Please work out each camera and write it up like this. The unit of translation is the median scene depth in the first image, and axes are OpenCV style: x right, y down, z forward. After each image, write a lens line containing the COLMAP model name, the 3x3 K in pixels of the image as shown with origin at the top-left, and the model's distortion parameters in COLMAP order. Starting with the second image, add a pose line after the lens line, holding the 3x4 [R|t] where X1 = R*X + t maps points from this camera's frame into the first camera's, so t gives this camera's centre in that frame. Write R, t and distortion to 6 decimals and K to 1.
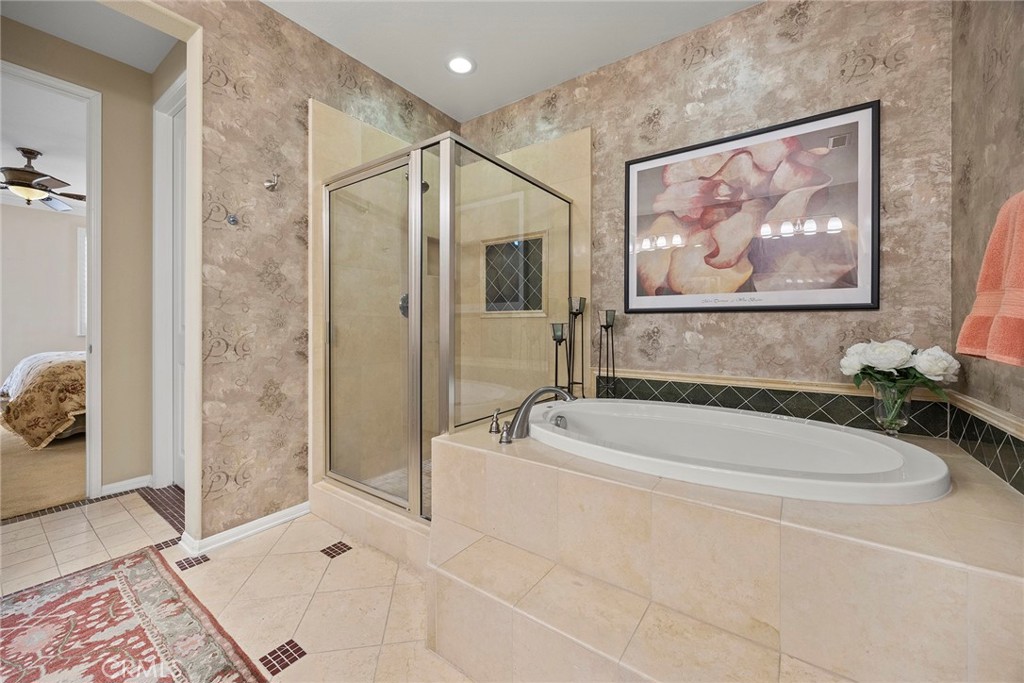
lens RADIAL K [[398.9, 0, 510.2], [0, 398.9, 327.3], [0, 0, 1]] dist [-0.002685, -0.000003]
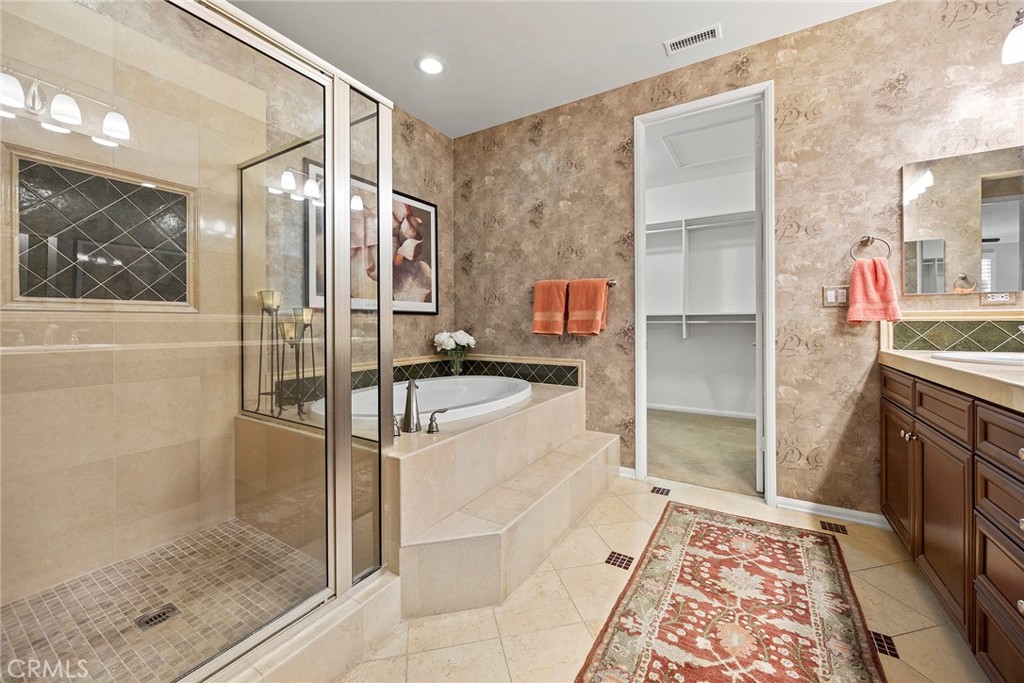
lens RADIAL K [[398.9, 0, 510.2], [0, 398.9, 327.3], [0, 0, 1]] dist [-0.002685, -0.000003]
pose [[-0.069241, -0.013191, 0.997513, -0.958302], [0.006761, 0.999883, 0.013692, -0.009186], [-0.997577, 0.007692, -0.069144, 0.744771]]
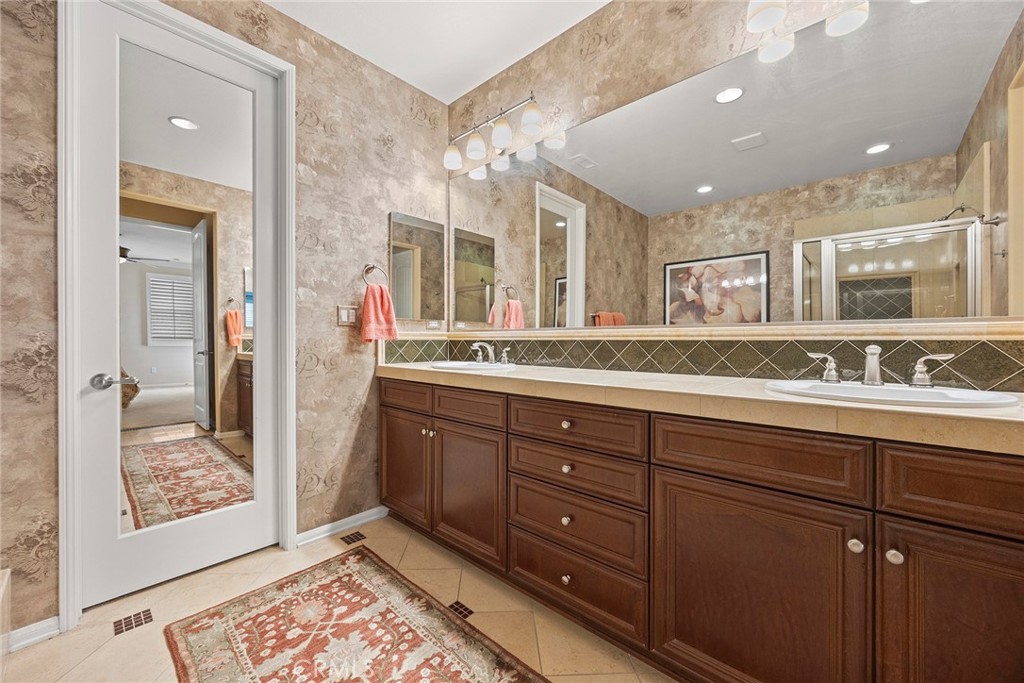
lens RADIAL K [[394.5, 0, 515.2], [0, 394.5, 342.9], [0, 0, 1]] dist [-0.002049, -0.000336]
pose [[-0.994429, -0.004509, 0.105313, -0.600183], [-0.003189, 0.999914, 0.012703, -0.011375], [-0.105361, 0.012296, -0.994358, 0.831204]]
